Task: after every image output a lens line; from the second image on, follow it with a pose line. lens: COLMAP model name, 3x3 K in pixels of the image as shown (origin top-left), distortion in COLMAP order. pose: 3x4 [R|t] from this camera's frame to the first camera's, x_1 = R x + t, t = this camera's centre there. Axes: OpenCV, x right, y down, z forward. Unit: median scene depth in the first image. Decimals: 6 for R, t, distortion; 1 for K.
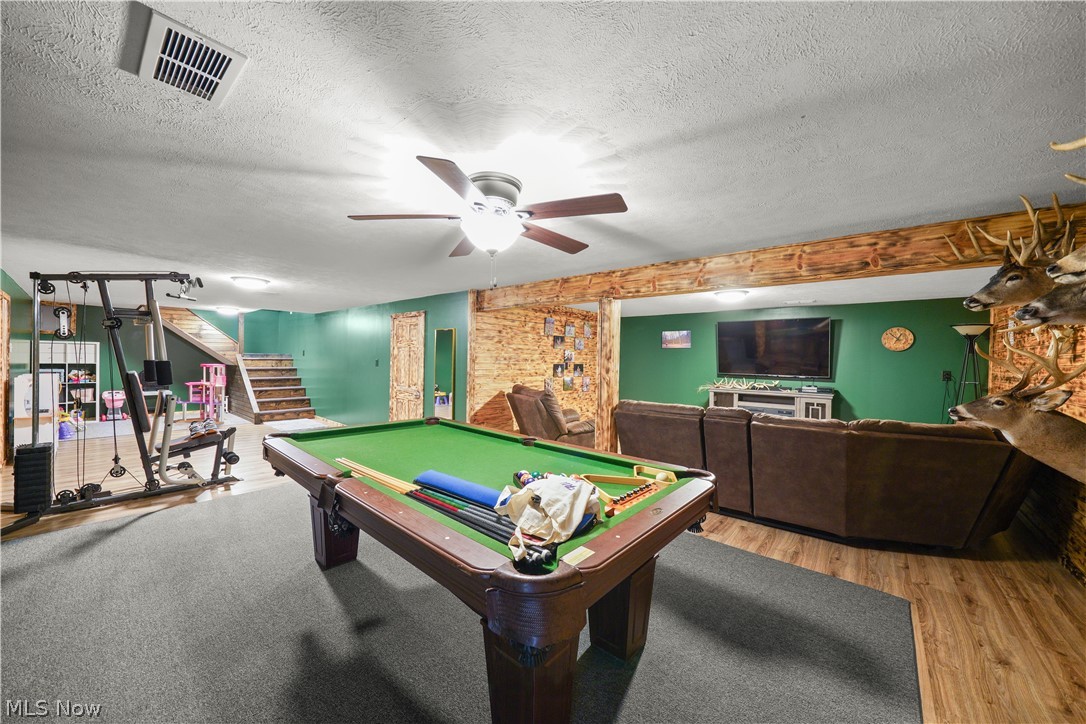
lens RADIAL K [[392.1, 0, 541.9], [0, 392.1, 359.7], [0, 0, 1]] dist [0.000342, -0.000022]
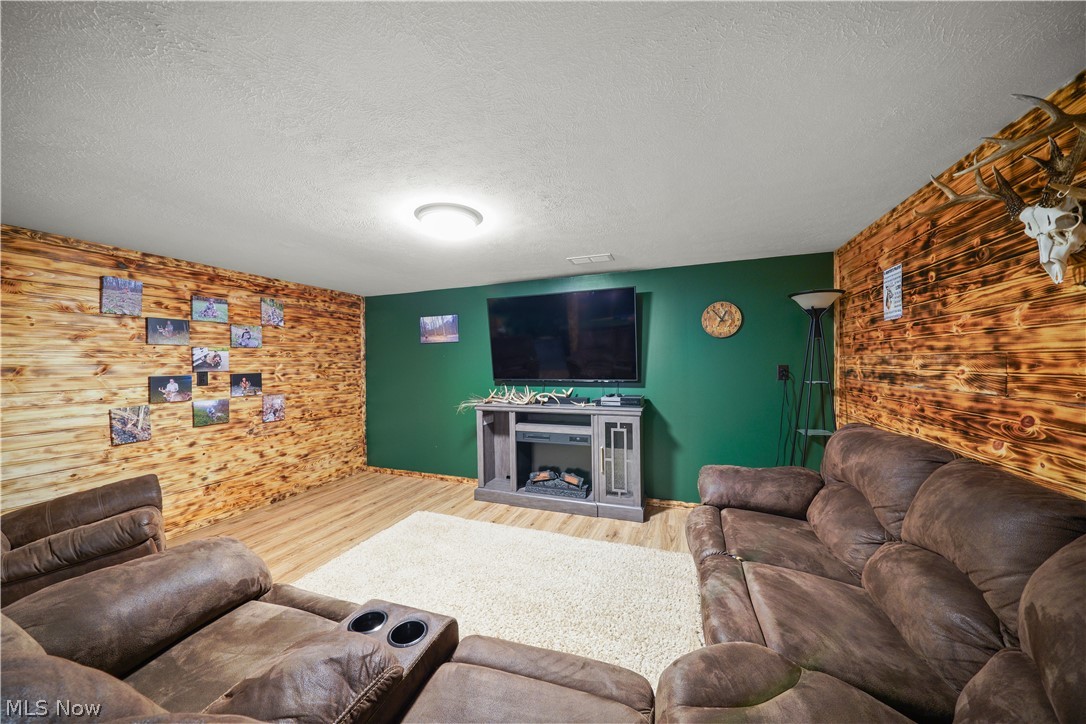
lens RADIAL K [[373.4, 0, 538.2], [0, 373.4, 365.0], [0, 0, 1]] dist [-0.001738, -0.000655]
pose [[0.945048, -0.032202, 0.325341, 0.353273], [0.030683, 0.999481, 0.009799, 0.007487], [-0.325487, 0.000722, 0.945546, 0.438273]]
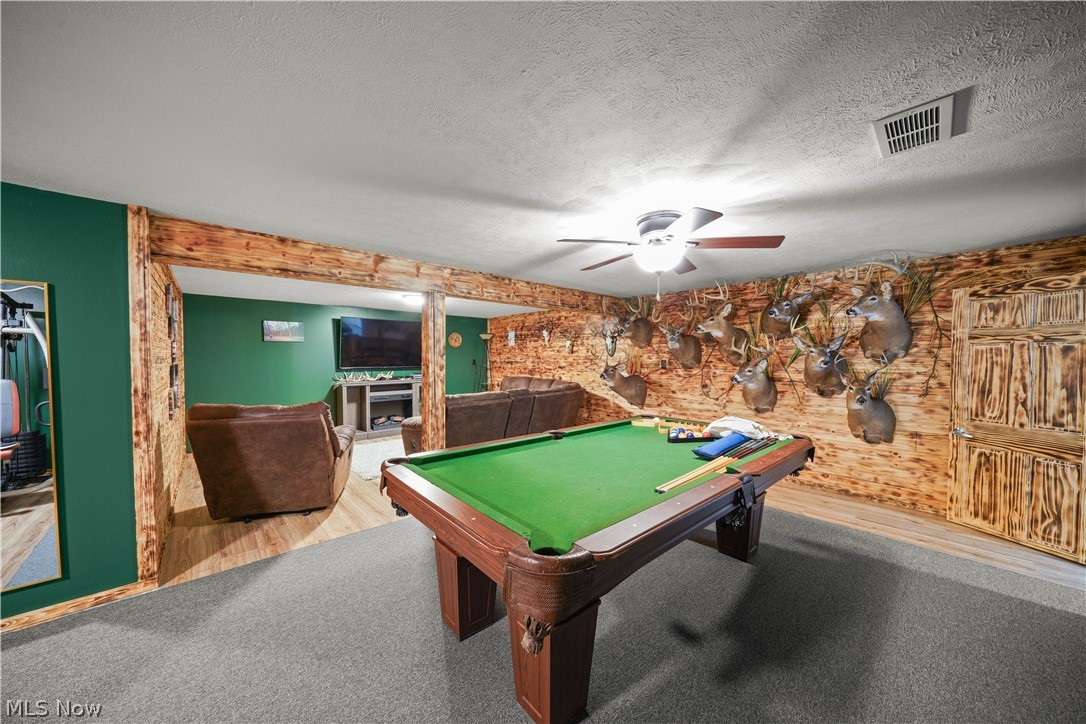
lens RADIAL K [[373.4, 0, 531.6], [0, 373.4, 364.4], [0, 0, 1]] dist [-0.001738, -0.000655]
pose [[0.142858, -0.039533, 0.988953, -0.466595], [0.006081, 0.999218, 0.039065, -0.009915], [-0.989724, 0.000433, 0.142987, 0.417763]]
